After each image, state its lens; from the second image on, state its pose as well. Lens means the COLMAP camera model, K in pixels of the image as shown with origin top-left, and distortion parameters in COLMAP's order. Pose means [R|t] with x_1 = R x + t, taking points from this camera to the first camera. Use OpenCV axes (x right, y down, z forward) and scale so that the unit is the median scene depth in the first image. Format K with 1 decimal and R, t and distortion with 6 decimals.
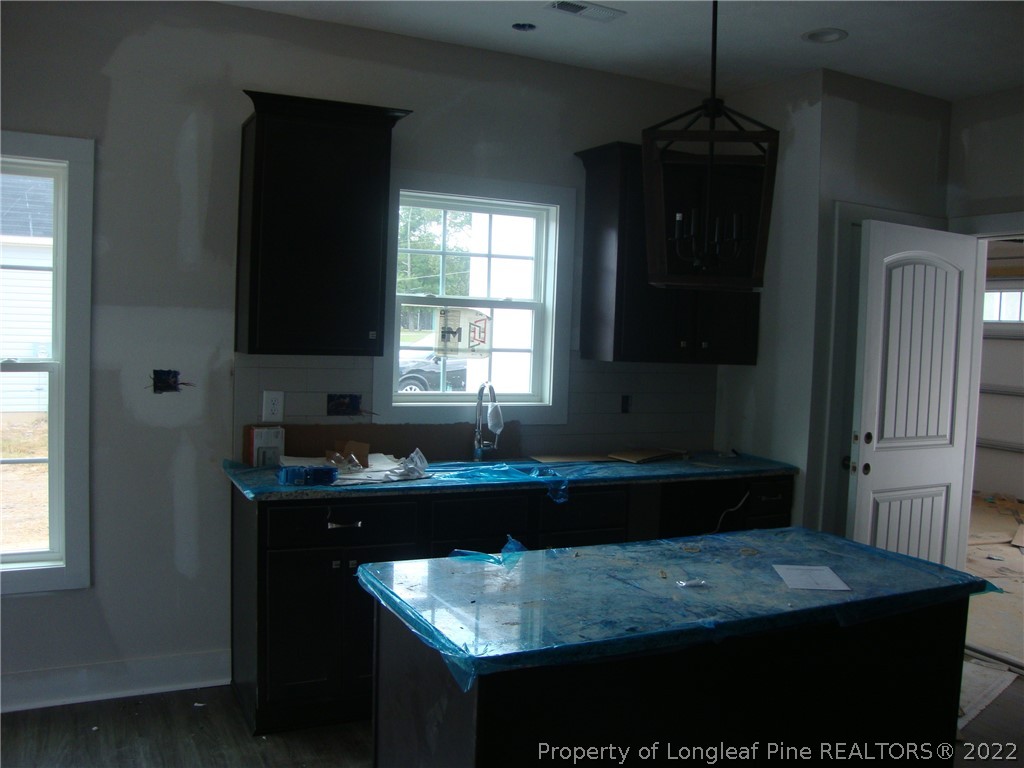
lens RADIAL K [[904.8, 0, 513.9], [0, 904.8, 365.1], [0, 0, 1]] dist [-0.114072, 0.010580]
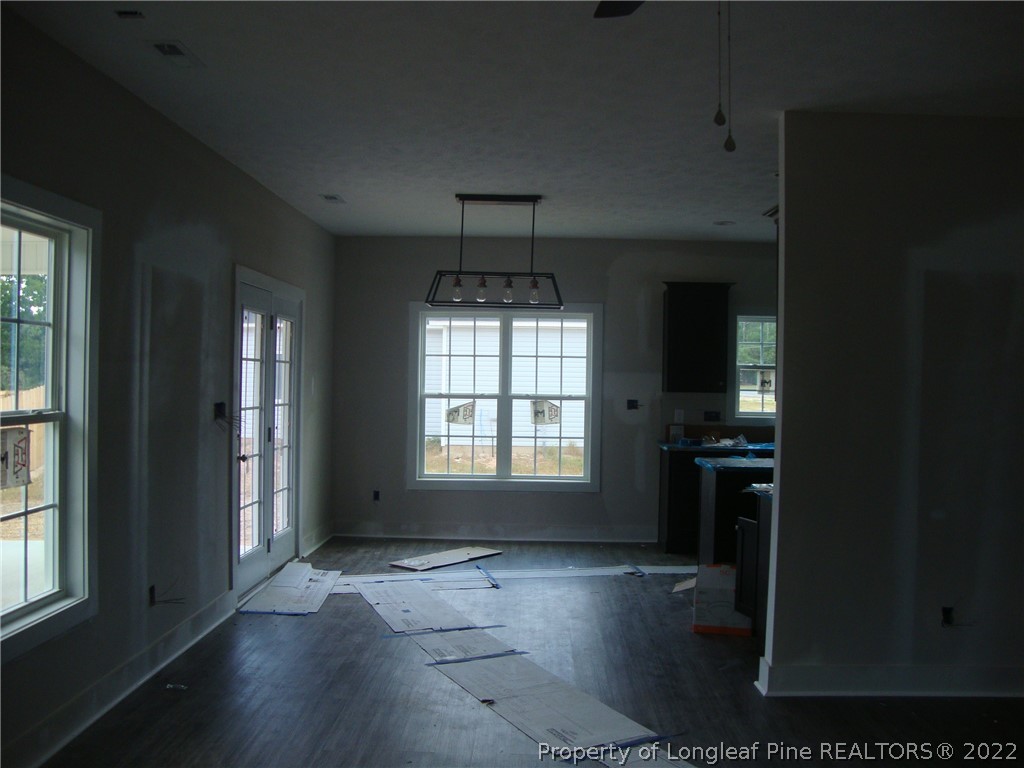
lens RADIAL K [[904.8, 0, 513.9], [0, 904.8, 365.1], [0, 0, 1]] dist [-0.114072, 0.010580]
pose [[0.874763, -0.025425, -0.483883, 0.459798], [-0.010070, 0.997453, -0.070614, 0.082133], [0.484446, 0.066644, 0.872279, -1.160189]]
